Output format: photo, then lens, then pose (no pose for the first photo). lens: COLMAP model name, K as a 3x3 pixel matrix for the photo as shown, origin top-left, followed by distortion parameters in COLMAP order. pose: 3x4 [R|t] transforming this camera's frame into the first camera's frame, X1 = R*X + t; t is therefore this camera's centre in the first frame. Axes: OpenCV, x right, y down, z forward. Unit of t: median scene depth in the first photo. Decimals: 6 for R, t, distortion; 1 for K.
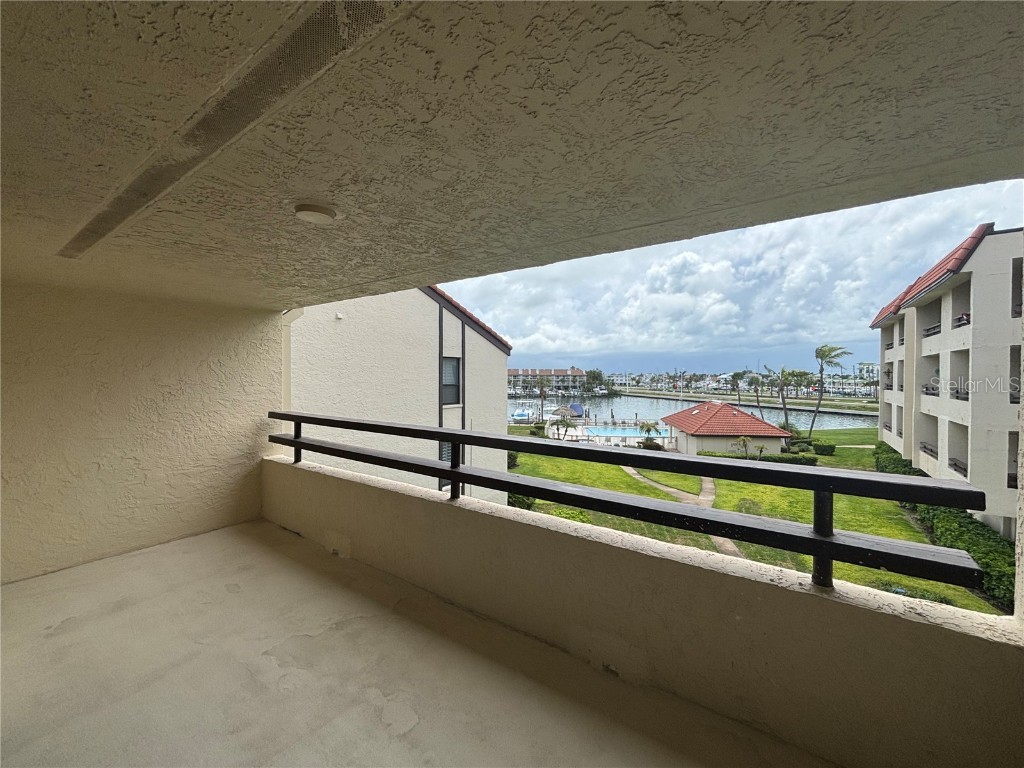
lens RADIAL K [[418.2, 0, 514.4], [0, 418.2, 383.9], [0, 0, 1]] dist [-0.000610, 0.000231]
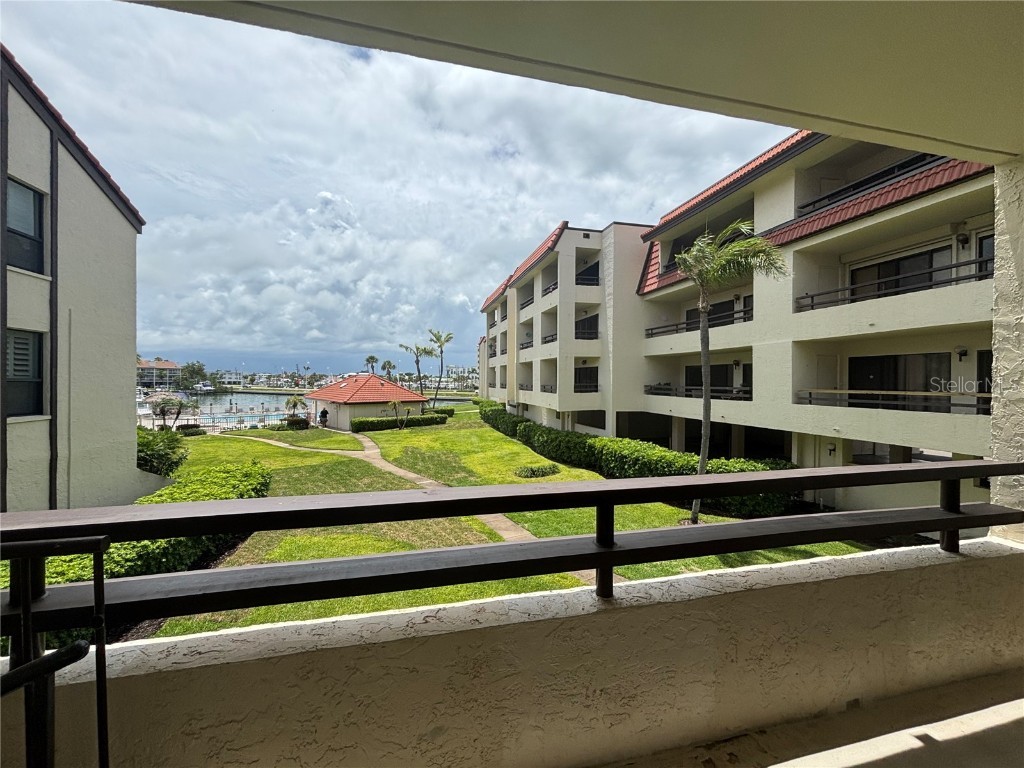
lens RADIAL K [[418.2, 0, 514.4], [0, 418.2, 383.9], [0, 0, 1]] dist [-0.000610, 0.000231]
pose [[0.655531, -0.004400, 0.755155, -0.061642], [0.009408, 0.999953, -0.002340, 0.088689], [-0.755109, 0.008638, 0.655542, 0.060132]]
